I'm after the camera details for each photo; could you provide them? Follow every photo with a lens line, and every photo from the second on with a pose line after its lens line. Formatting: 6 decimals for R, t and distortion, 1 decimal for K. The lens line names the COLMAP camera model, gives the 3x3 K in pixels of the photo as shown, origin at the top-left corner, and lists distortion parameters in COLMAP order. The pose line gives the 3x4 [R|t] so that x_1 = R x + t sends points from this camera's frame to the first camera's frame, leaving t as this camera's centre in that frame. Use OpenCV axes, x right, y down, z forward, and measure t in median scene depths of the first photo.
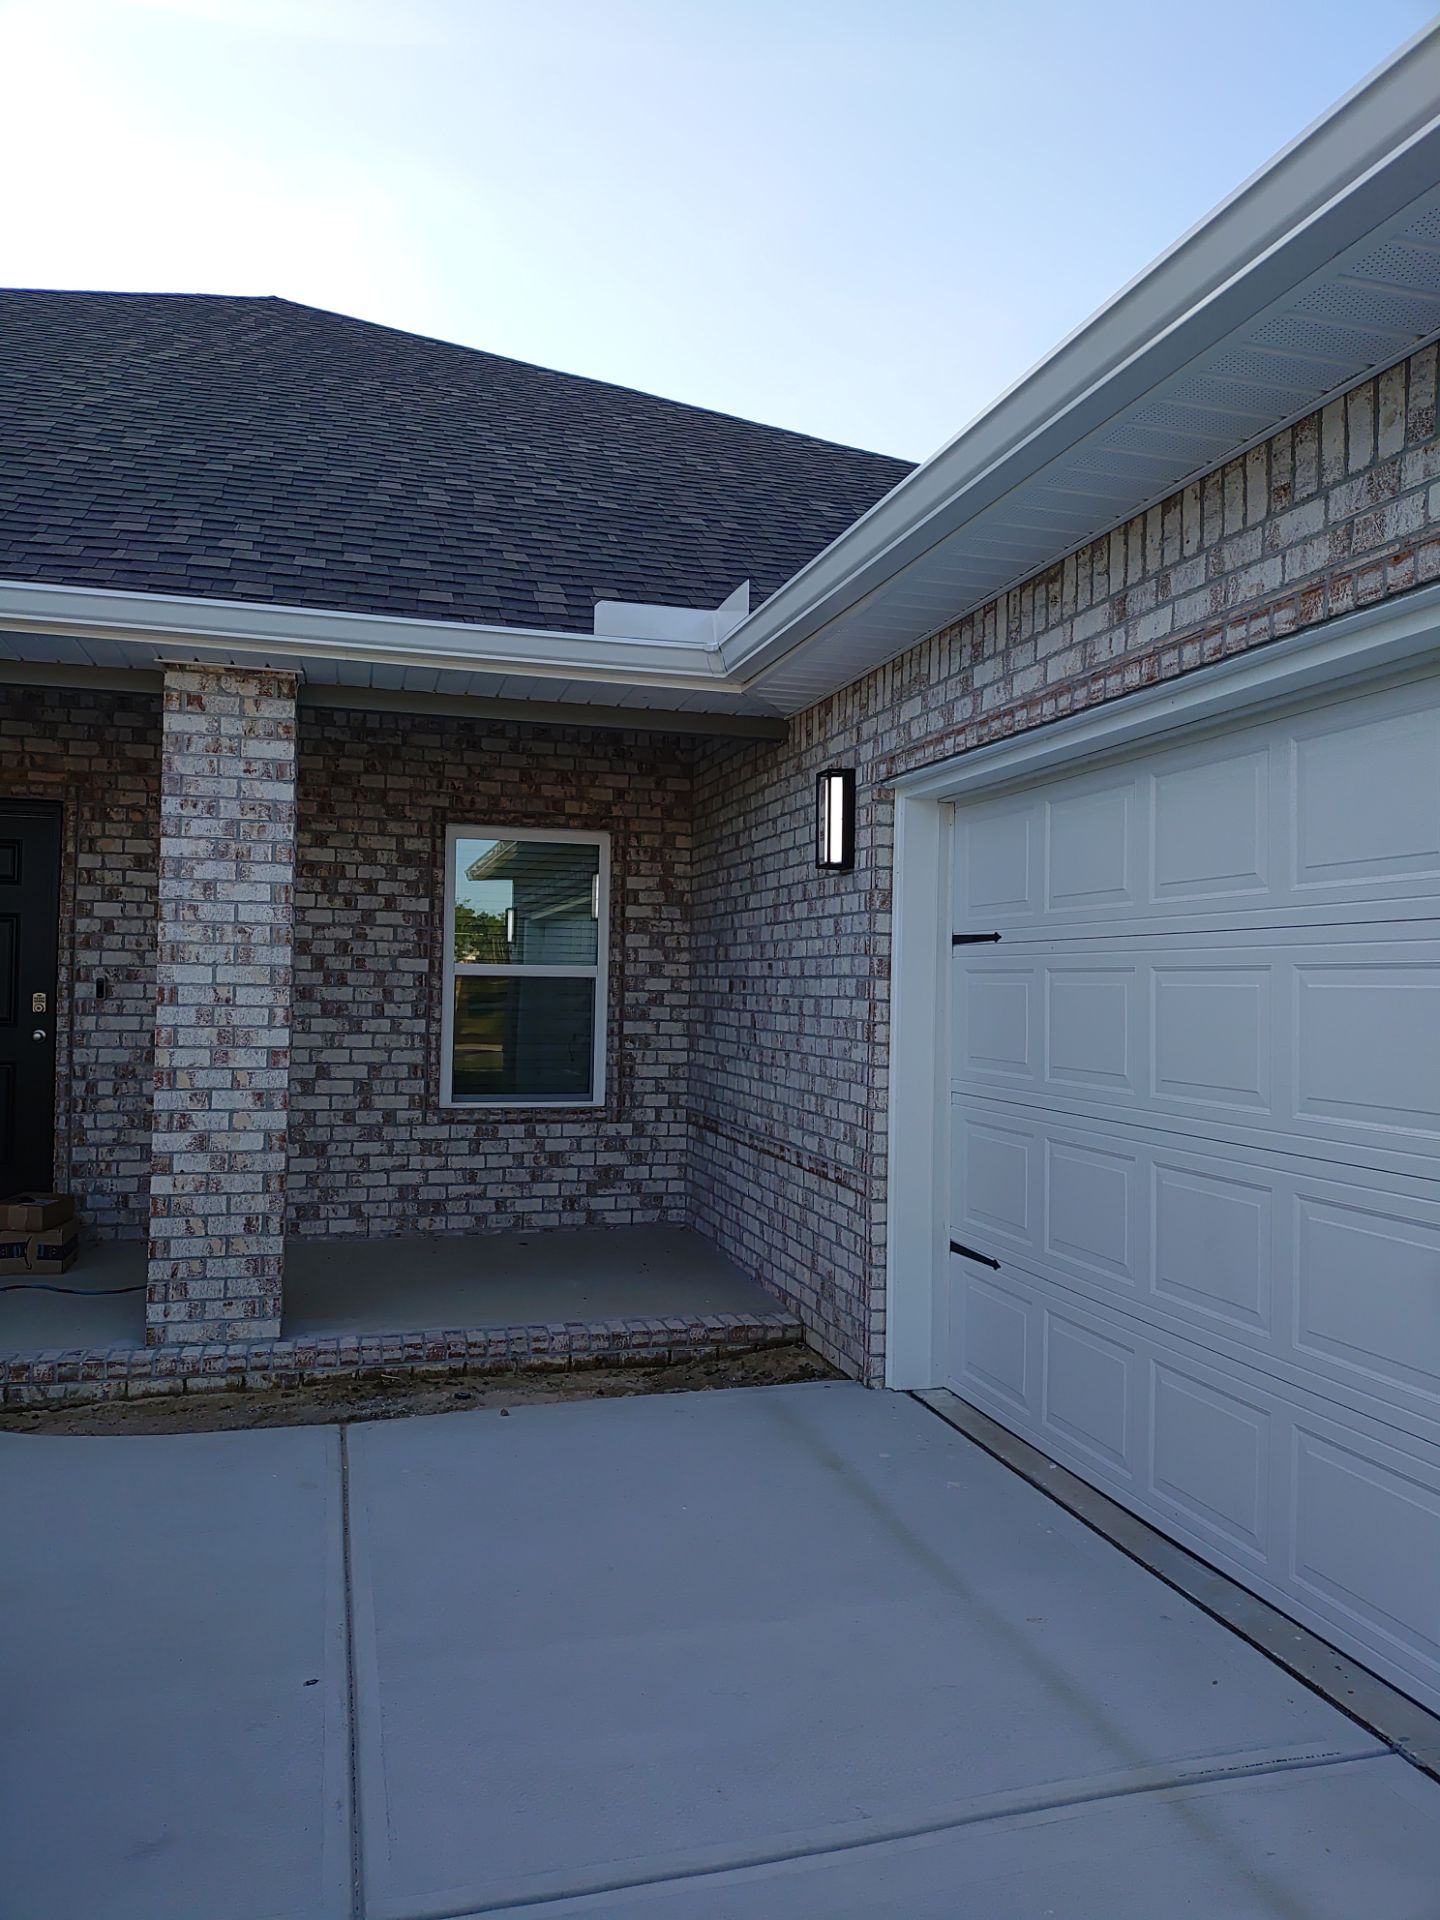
lens RADIAL K [[1387.3, 0, 701.8], [0, 1387.3, 959.9], [0, 0, 1]] dist [0.121649, -0.237280]
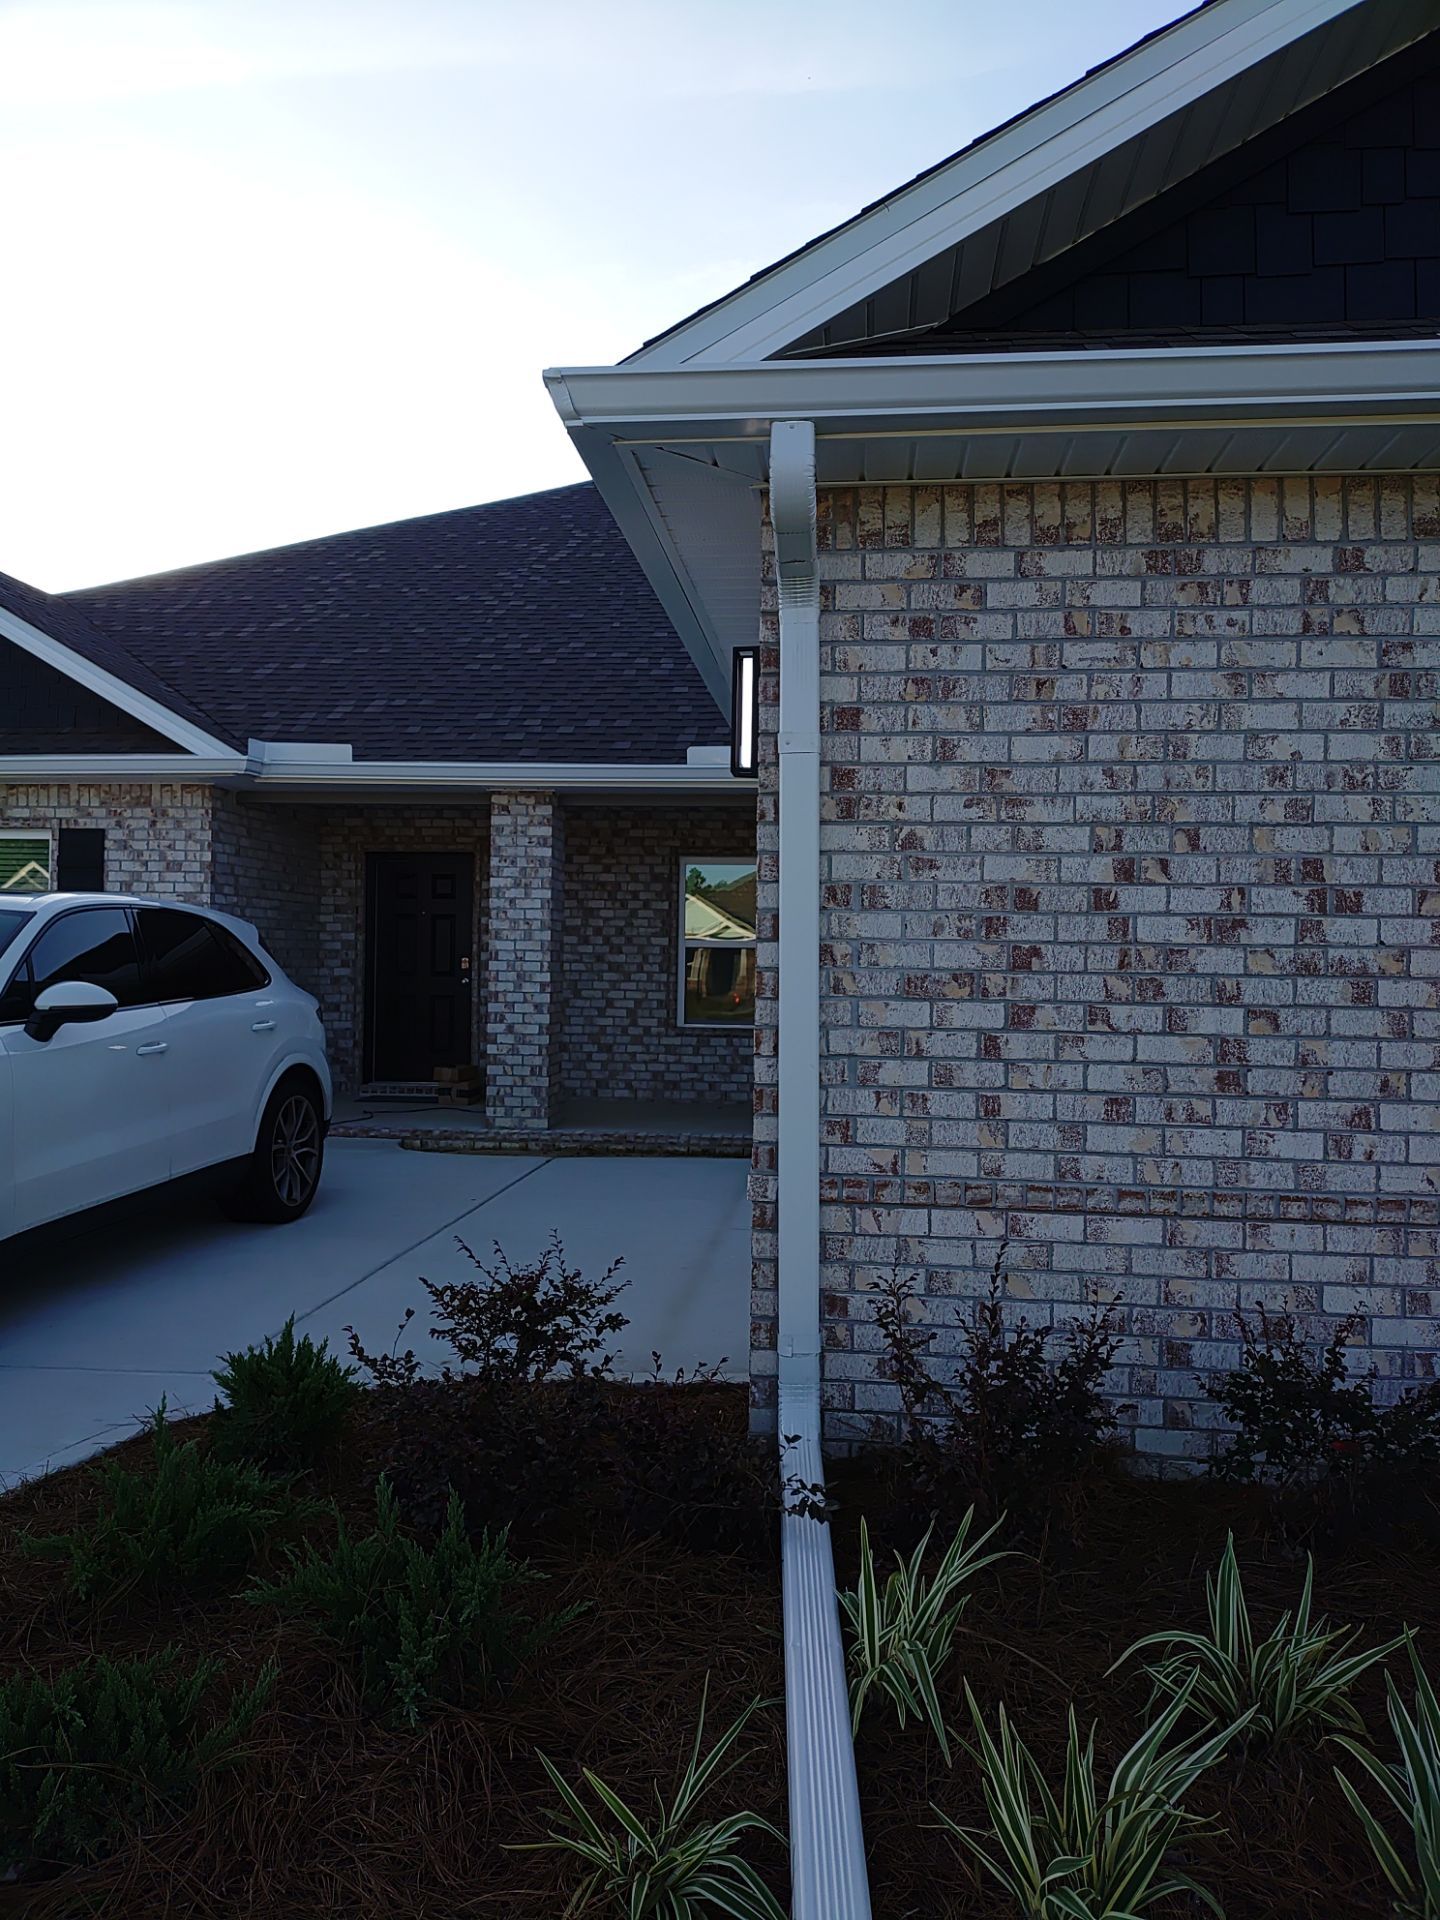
lens RADIAL K [[1387.3, 0, 701.8], [0, 1387.3, 959.9], [0, 0, 1]] dist [0.121649, -0.237280]
pose [[0.932134, -0.004247, -0.362089, 0.458165], [0.008431, 0.999915, 0.009974, 0.010253], [0.362016, -0.012350, 0.932090, -0.556747]]
